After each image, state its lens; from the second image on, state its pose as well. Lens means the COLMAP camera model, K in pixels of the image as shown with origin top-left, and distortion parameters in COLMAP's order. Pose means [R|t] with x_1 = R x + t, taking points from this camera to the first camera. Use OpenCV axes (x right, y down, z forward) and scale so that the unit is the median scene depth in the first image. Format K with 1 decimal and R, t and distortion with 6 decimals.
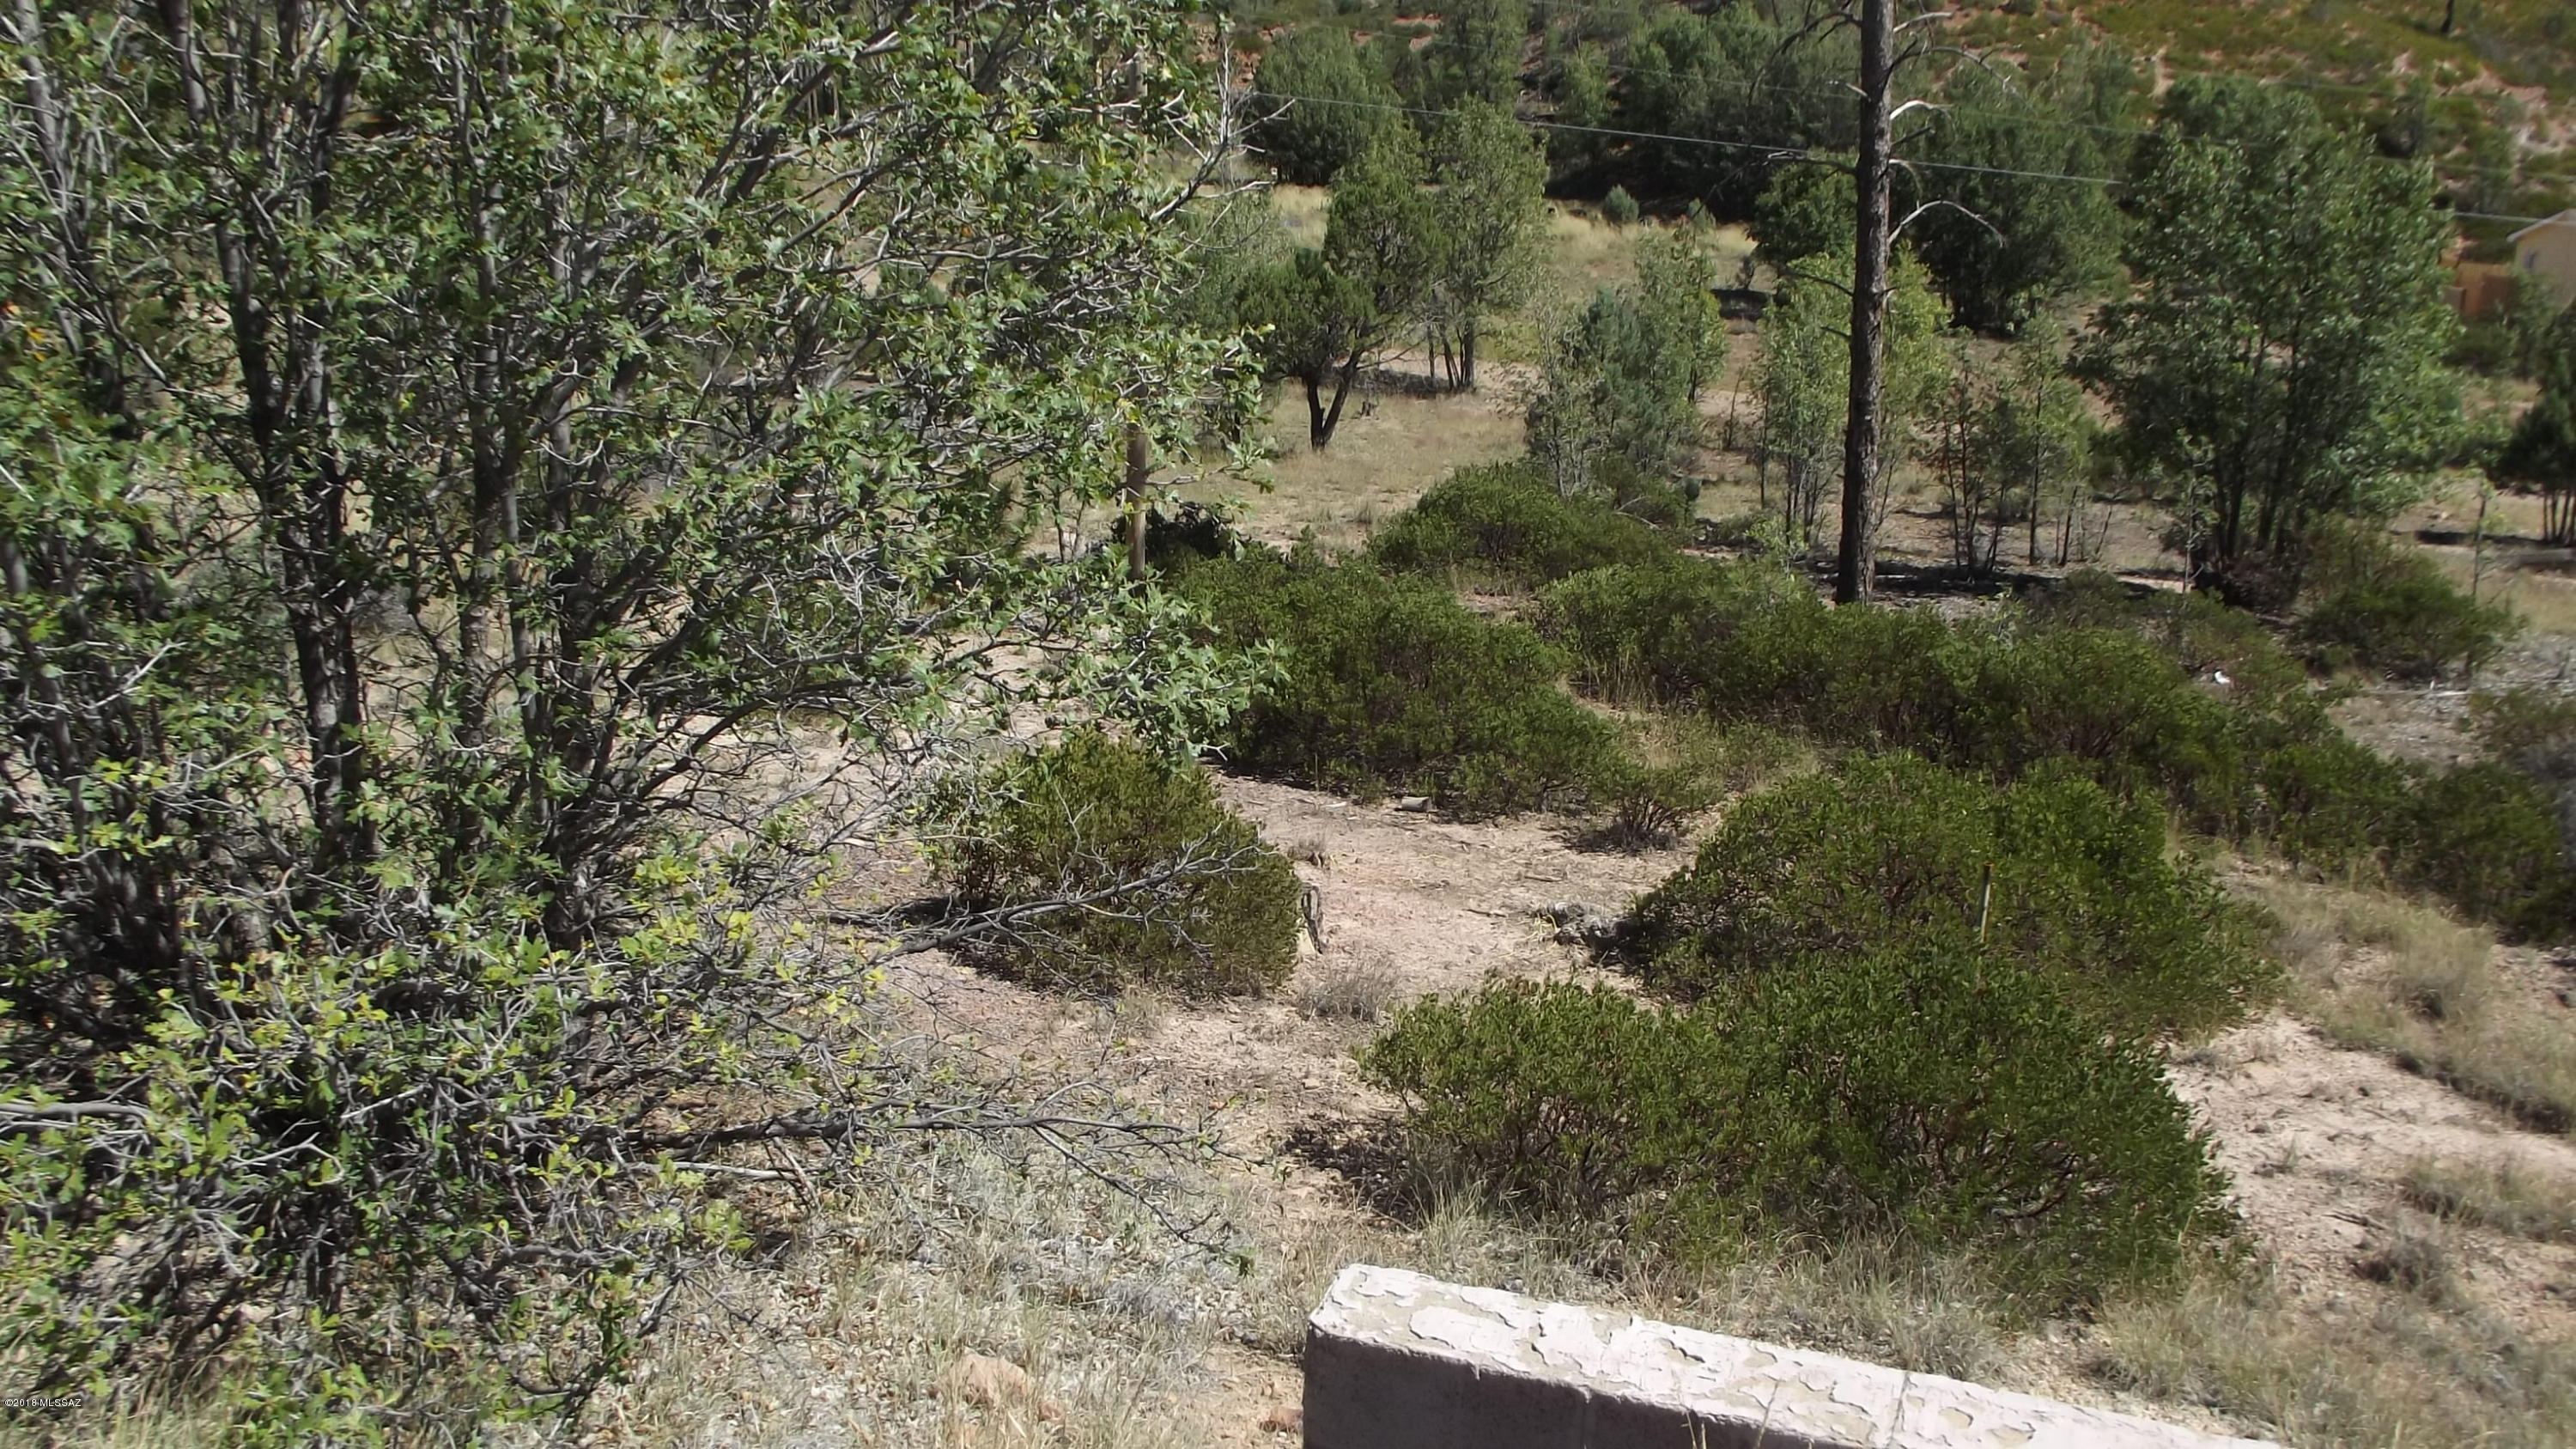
lens RADIAL K [[2122.4, 0, 1288.0], [0, 2122.4, 724.5], [0, 0, 1]] dist [-0.063698, 0.019132]
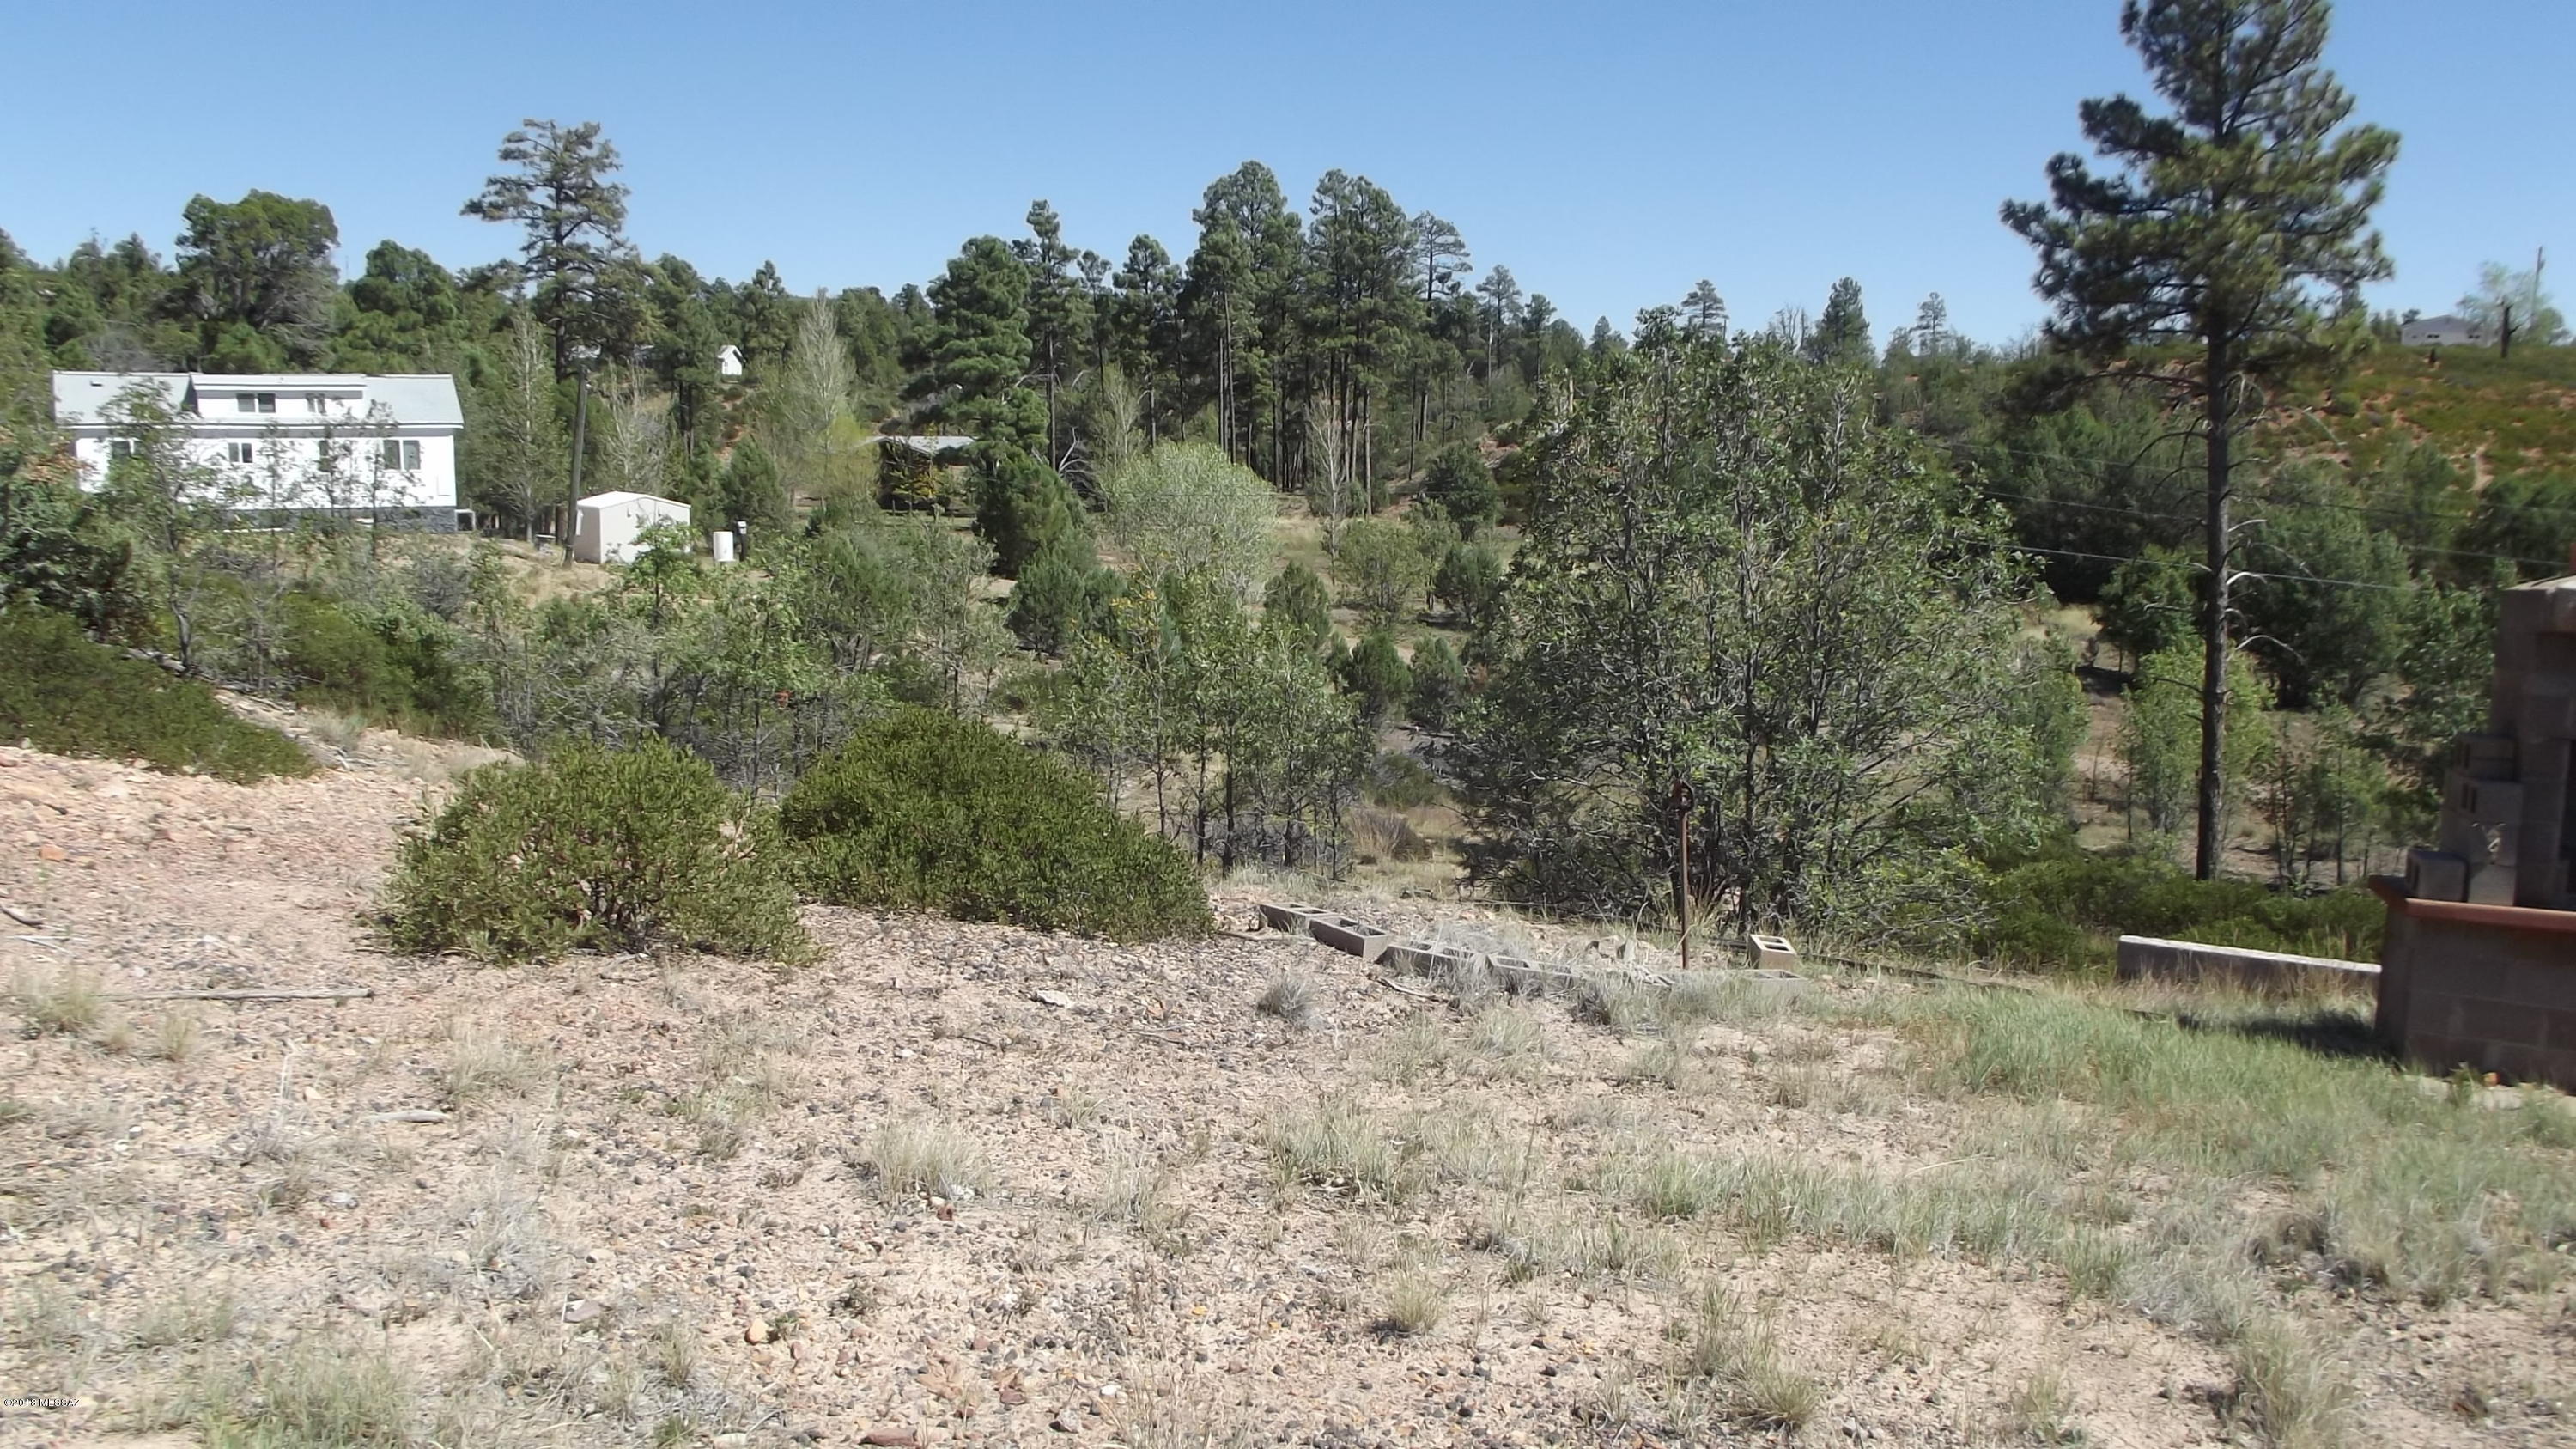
lens RADIAL K [[2122.4, 0, 1288.0], [0, 2122.4, 724.5], [0, 0, 1]] dist [-0.063698, 0.019132]
pose [[0.989334, 0.026502, -0.143231, -0.098350], [-0.049377, 0.986107, -0.158600, 0.053849], [0.137038, 0.163981, 0.976899, -0.332066]]
